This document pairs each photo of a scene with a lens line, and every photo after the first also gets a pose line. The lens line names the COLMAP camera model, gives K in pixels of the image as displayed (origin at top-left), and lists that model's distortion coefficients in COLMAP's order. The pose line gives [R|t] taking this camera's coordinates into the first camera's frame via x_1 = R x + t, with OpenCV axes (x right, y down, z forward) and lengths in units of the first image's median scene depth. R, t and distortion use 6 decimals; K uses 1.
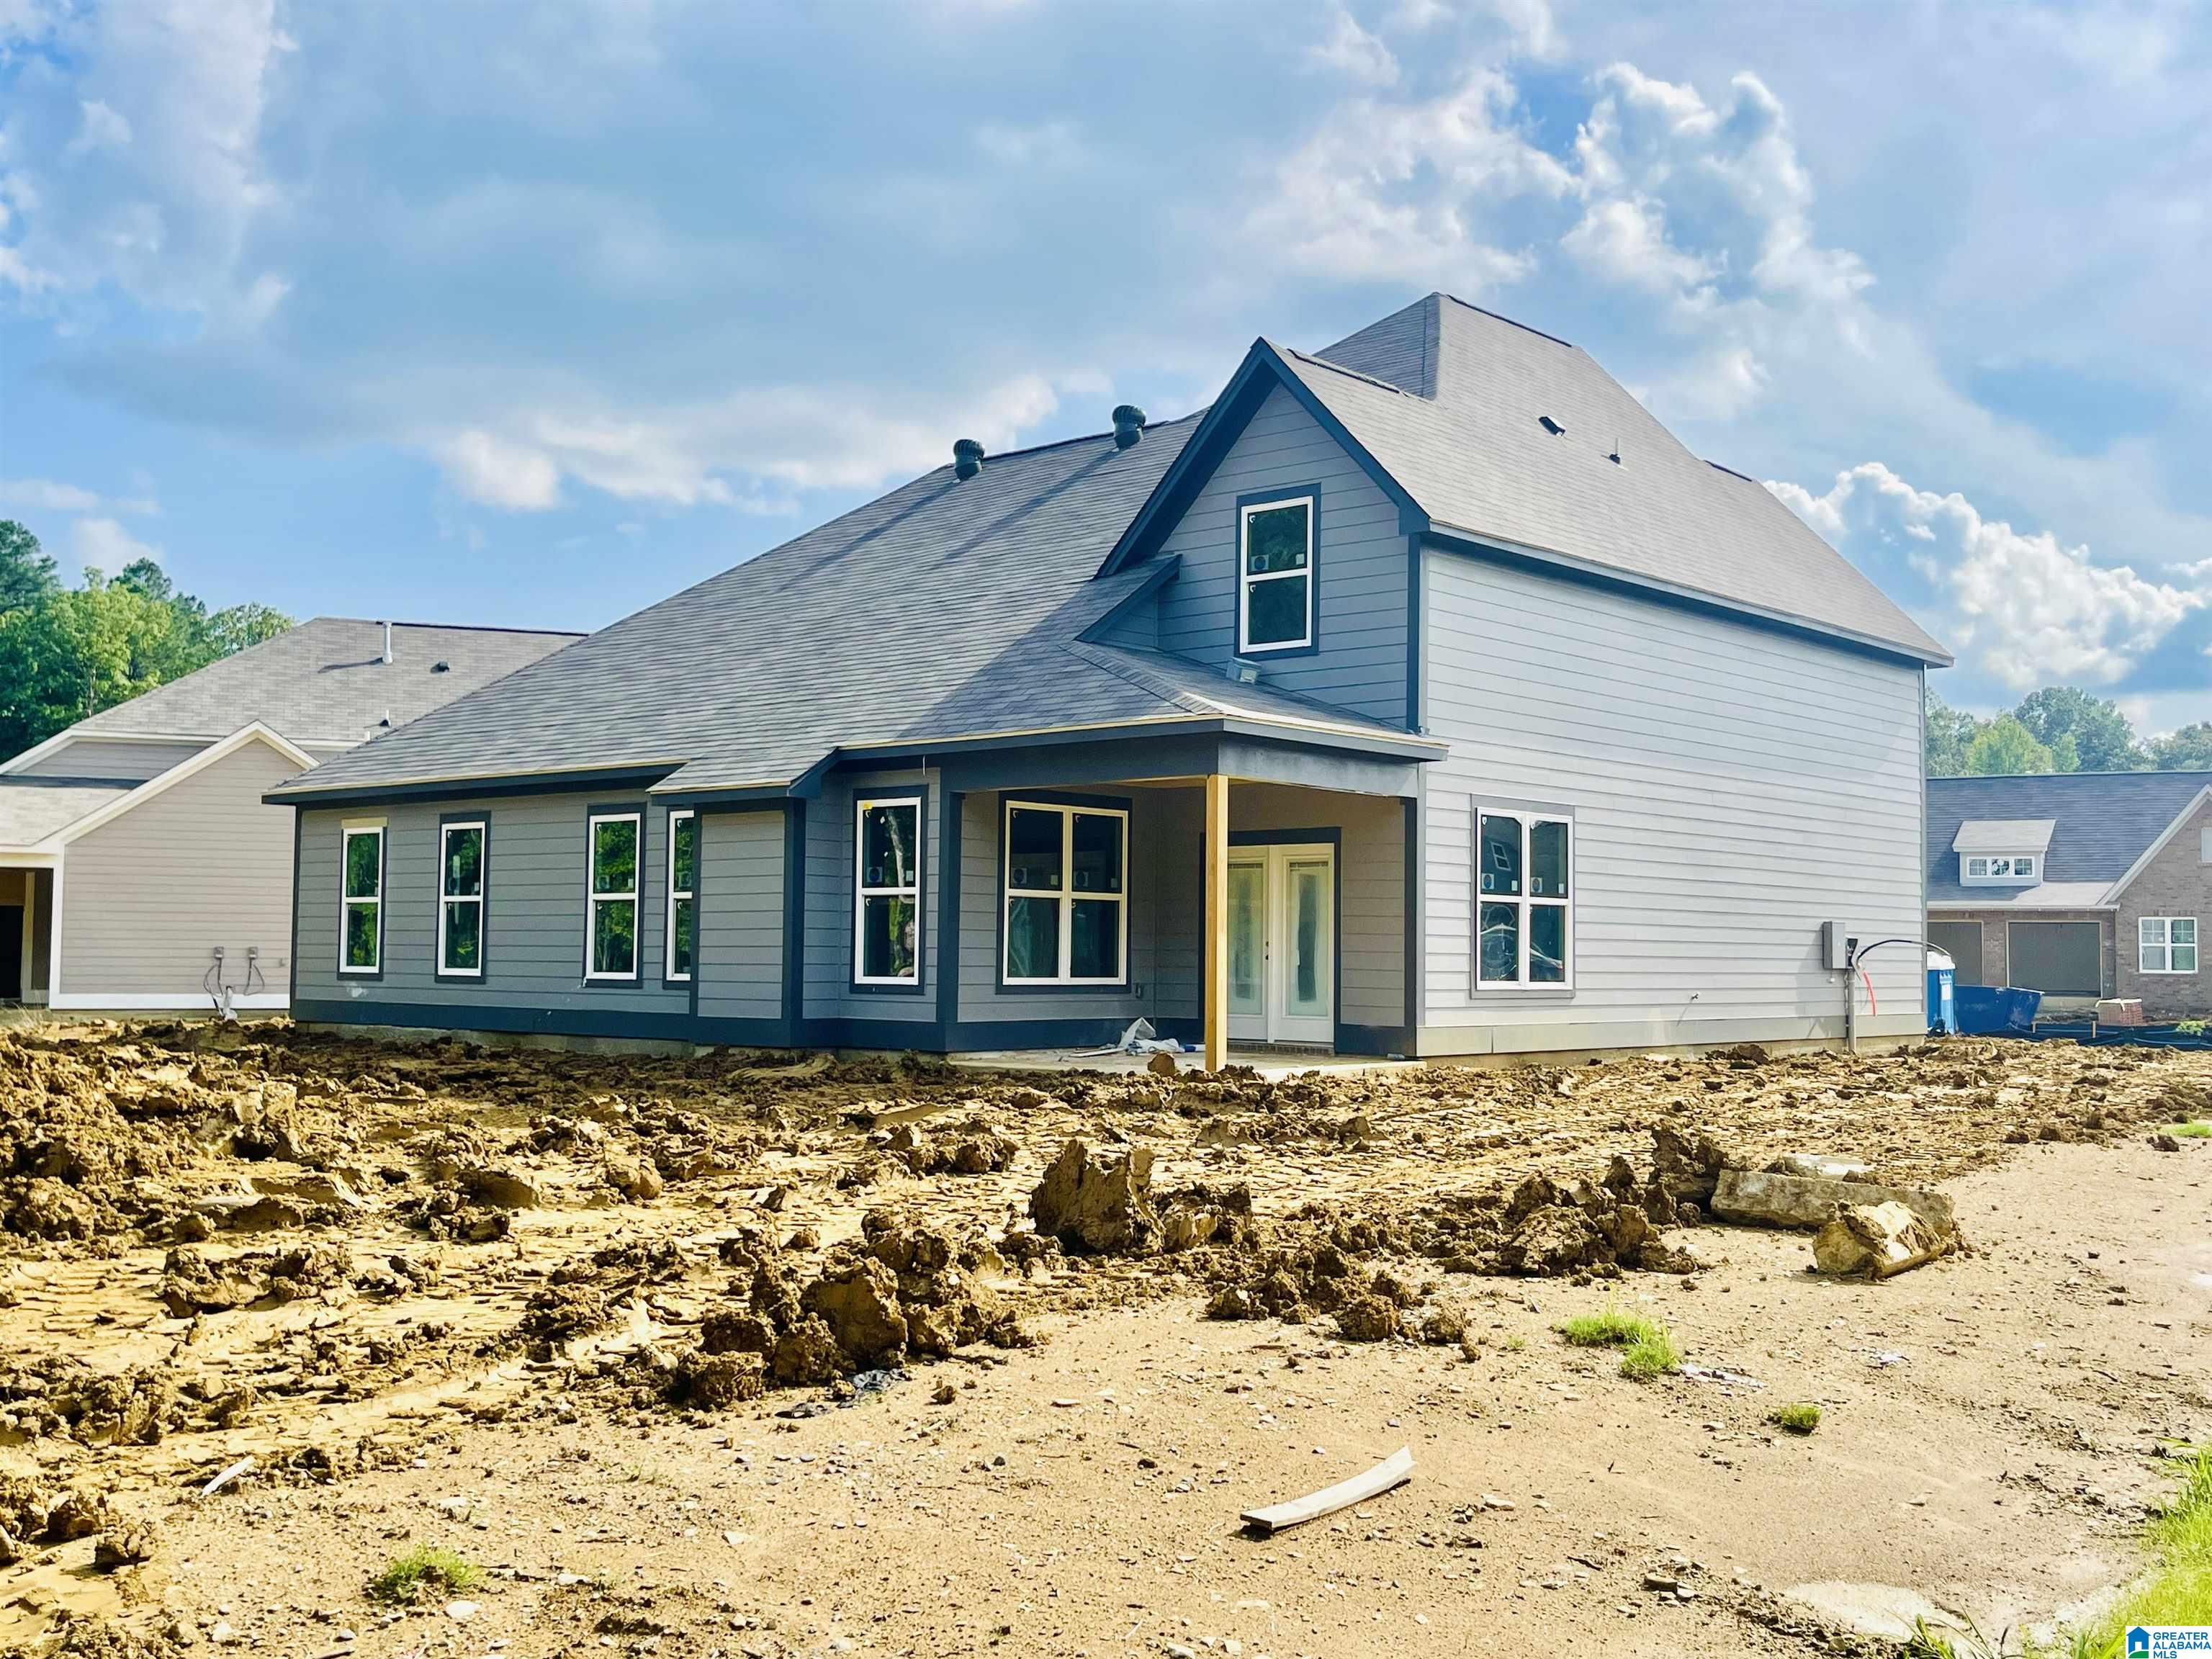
lens RADIAL K [[2295.9, 0, 1106.0], [0, 2295.9, 829.5], [0, 0, 1]] dist [0.096727, -0.243020]
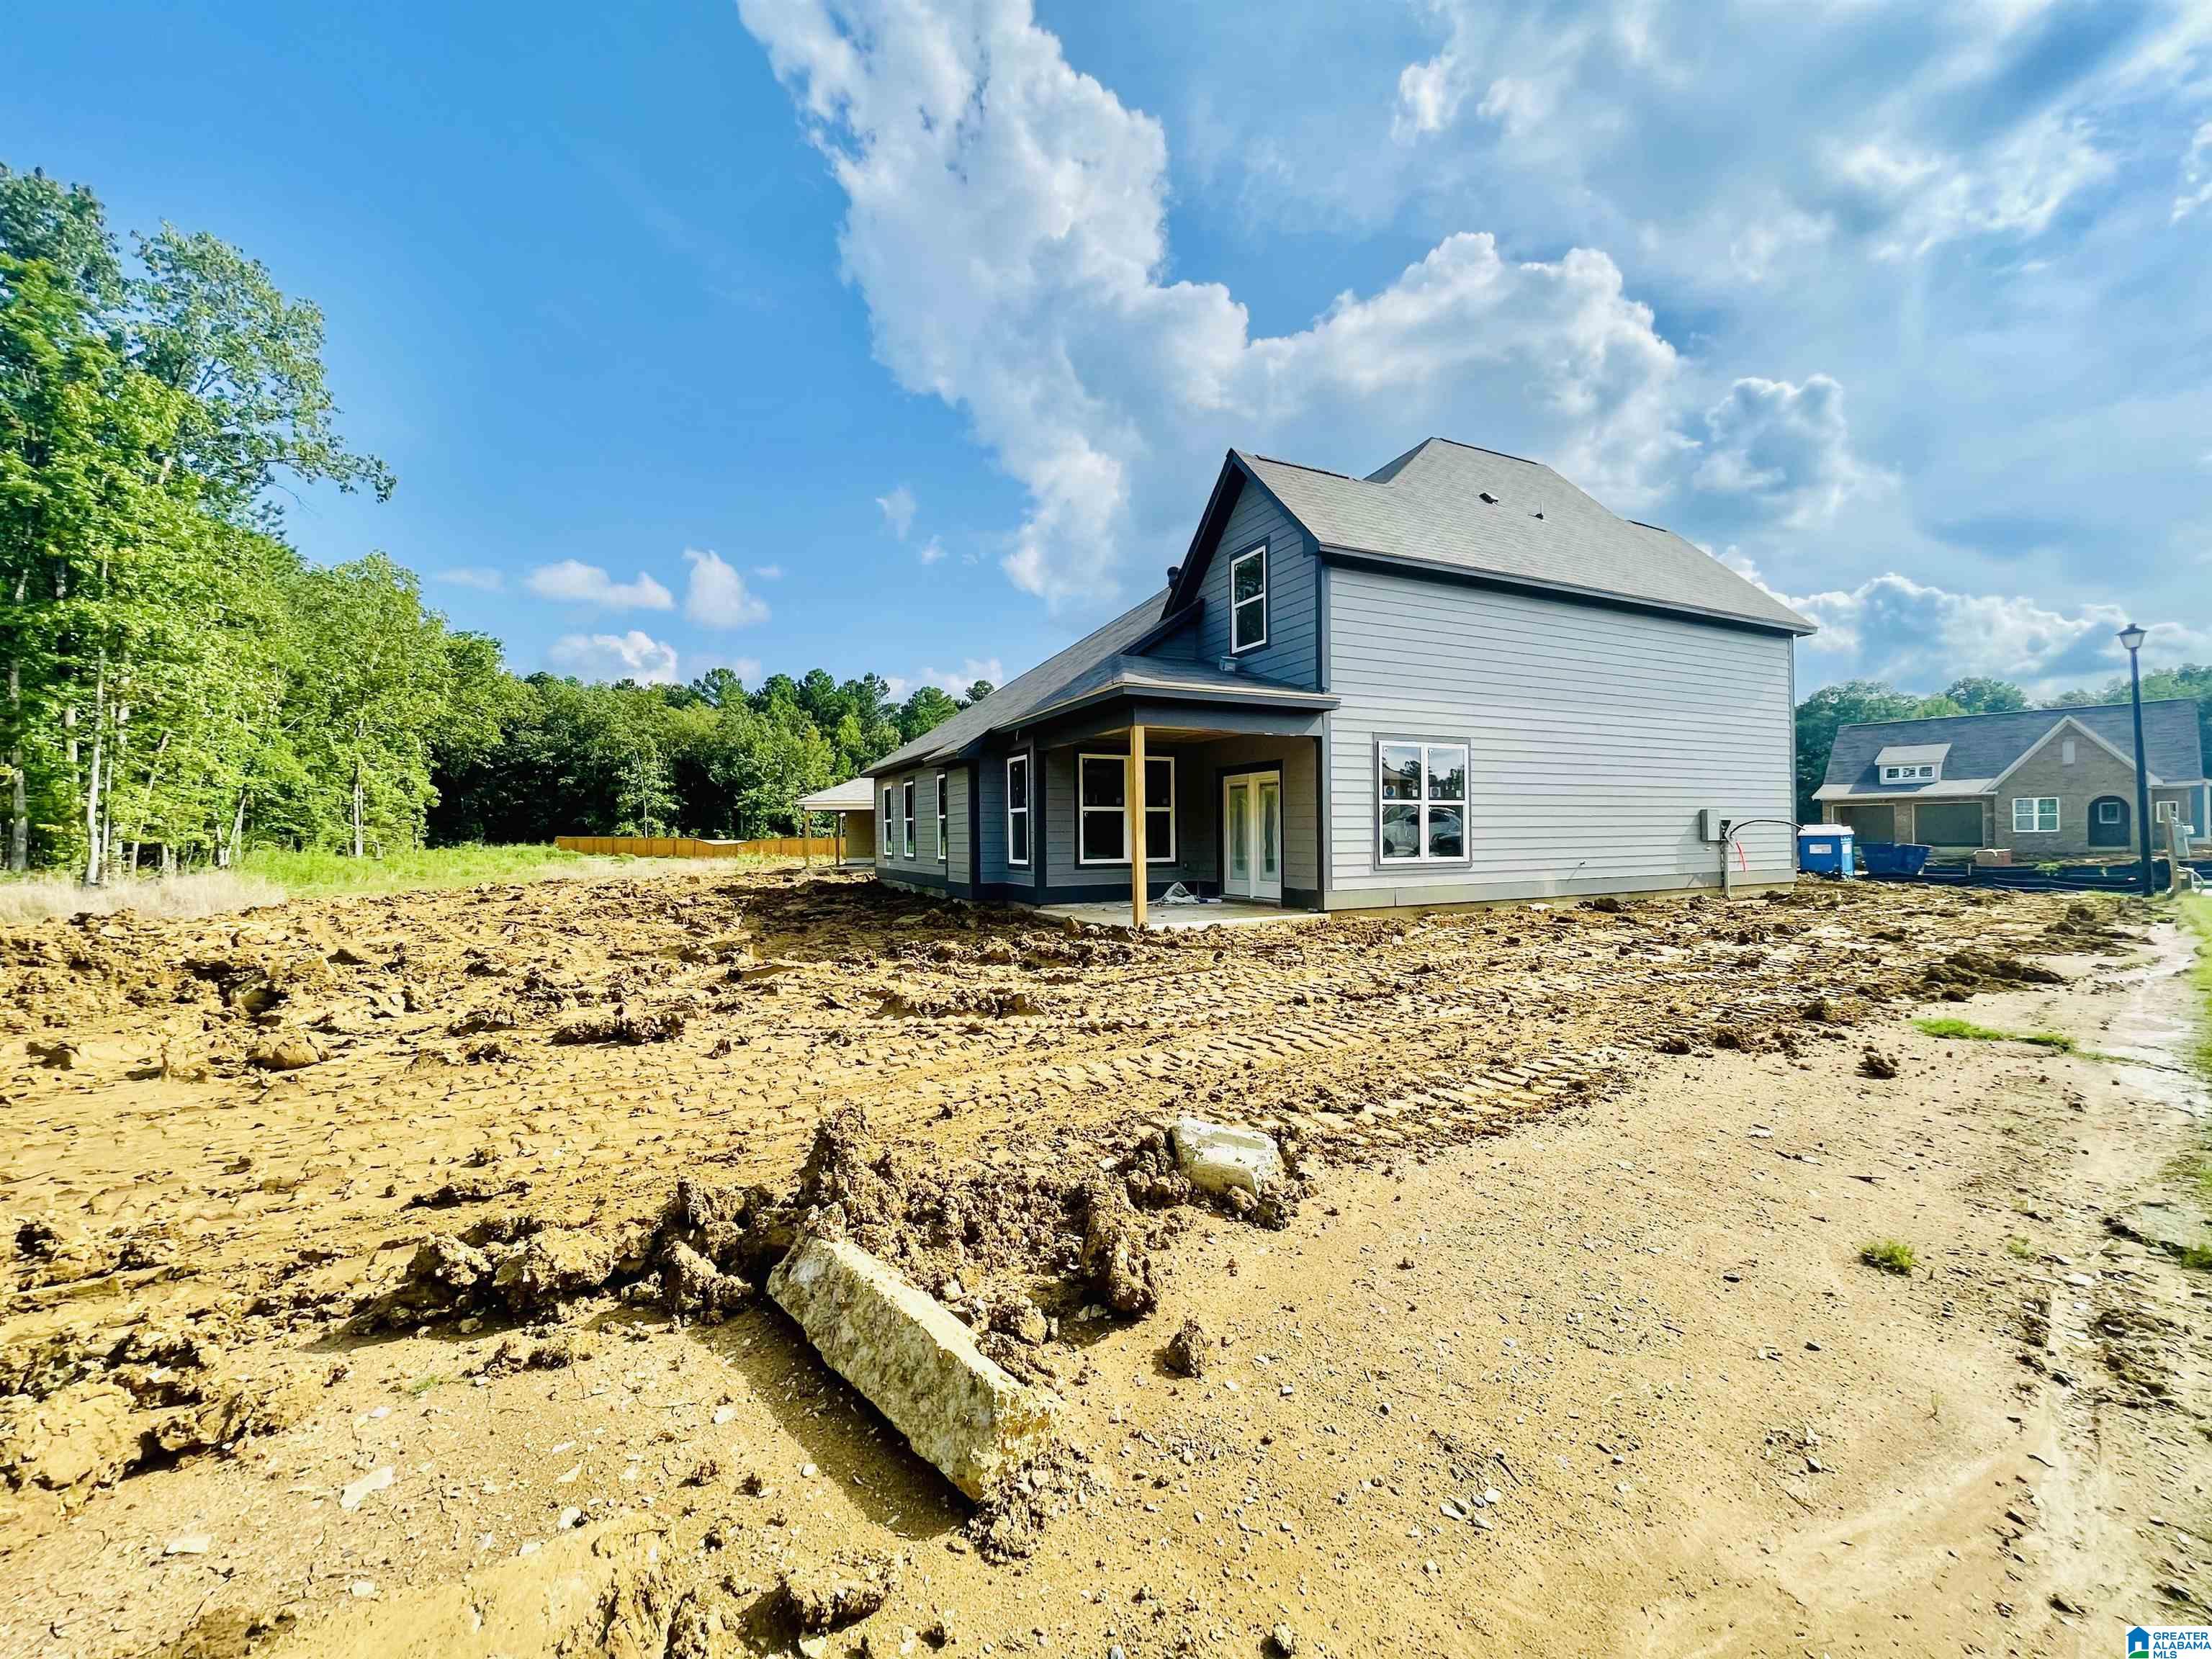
lens RADIAL K [[893.4, 0, 1106.0], [0, 893.4, 829.5], [0, 0, 1]] dist [-0.000229, -0.000311]
pose [[0.924729, -0.022955, -0.379934, 0.211433], [0.041675, 0.998285, 0.041120, 0.015829], [0.378339, -0.053859, 0.924099, 0.391203]]
